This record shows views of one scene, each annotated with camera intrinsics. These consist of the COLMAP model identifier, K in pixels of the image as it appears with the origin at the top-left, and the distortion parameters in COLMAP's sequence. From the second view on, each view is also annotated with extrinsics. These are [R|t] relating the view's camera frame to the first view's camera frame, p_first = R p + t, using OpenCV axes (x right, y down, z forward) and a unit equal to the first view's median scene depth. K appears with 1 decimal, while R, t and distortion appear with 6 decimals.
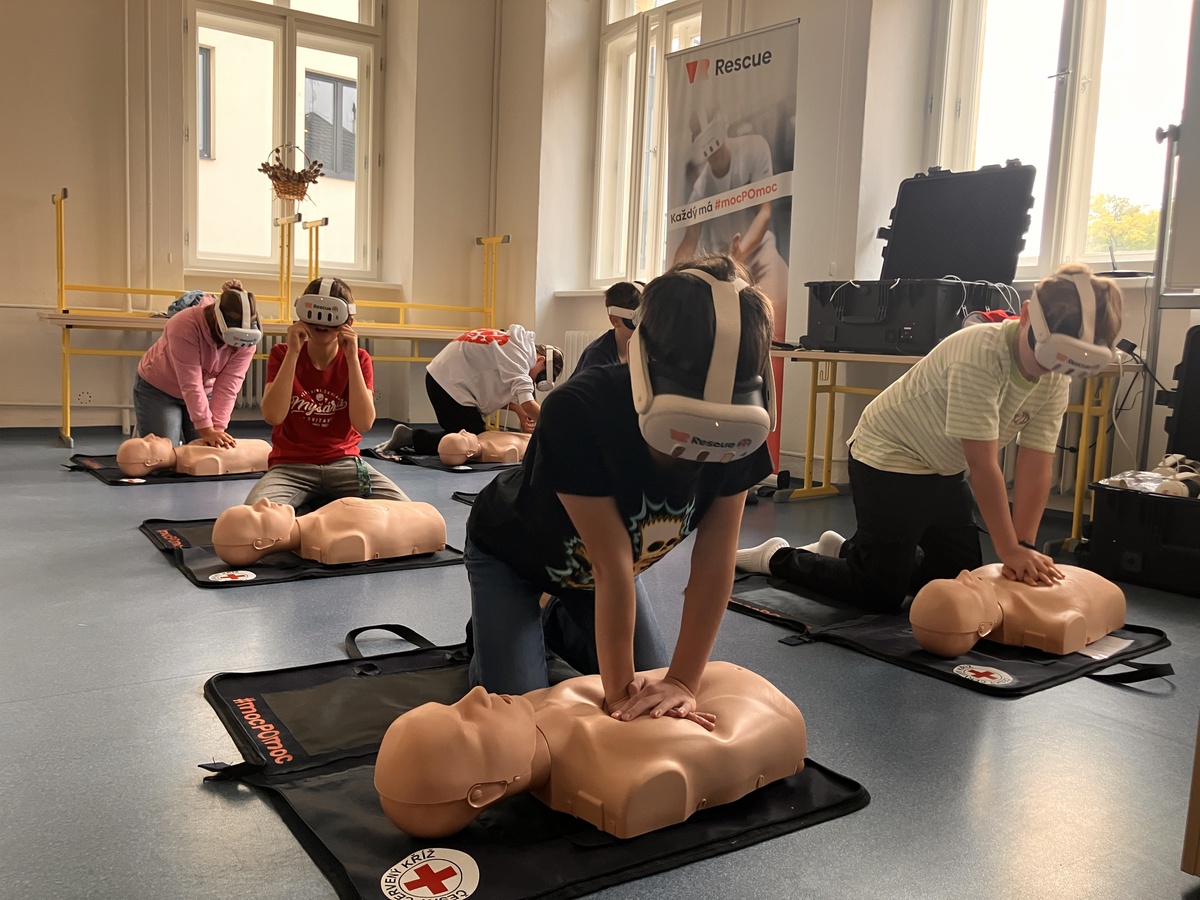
lens RADIAL K [[1016.4, 0, 578.6], [0, 1016.4, 456.7], [0, 0, 1]] dist [0.002701, -0.173984]
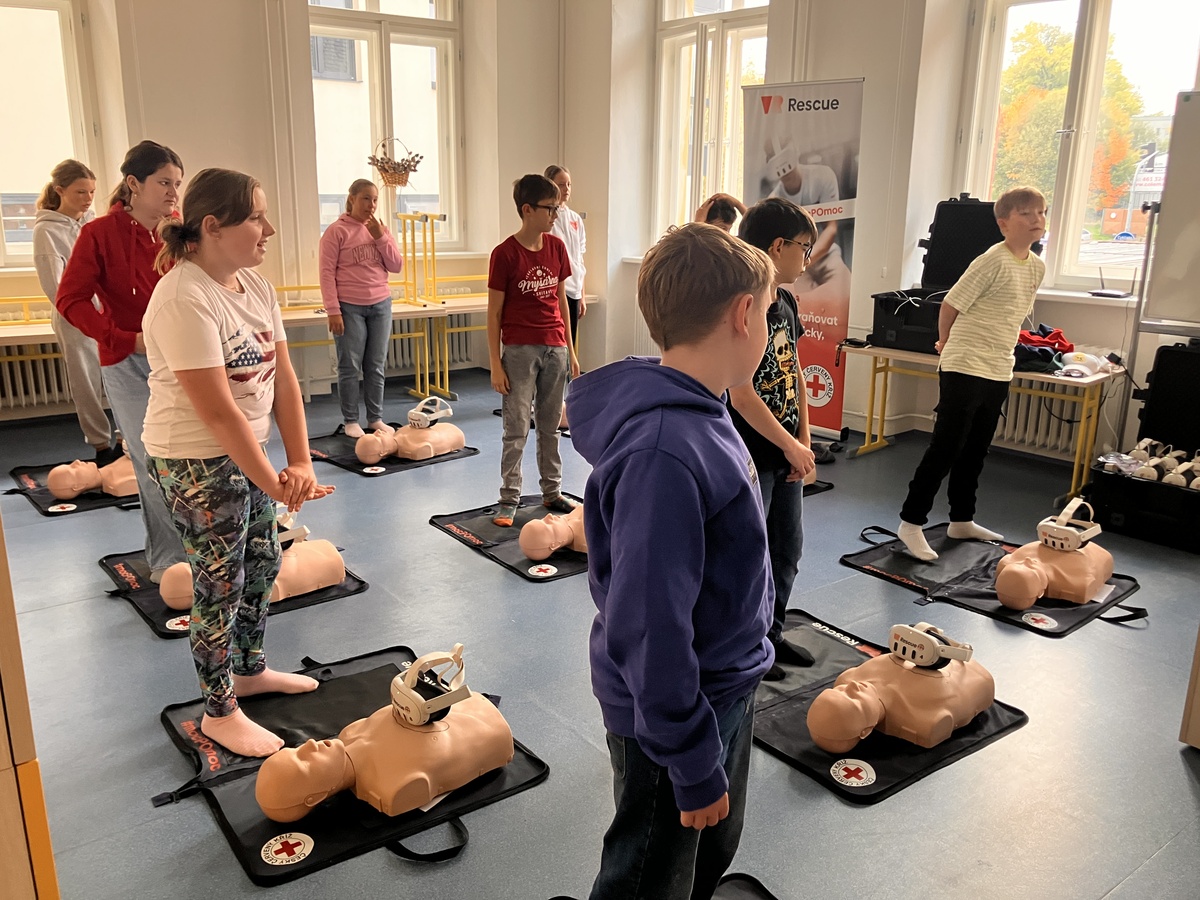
lens RADIAL K [[1016.4, 0, 578.6], [0, 1016.4, 456.7], [0, 0, 1]] dist [0.002701, -0.173984]
pose [[0.997149, -0.049942, 0.056569, -0.217352], [0.040794, 0.987434, 0.152673, -0.164482], [-0.063483, -0.149930, 0.986656, -0.273416]]
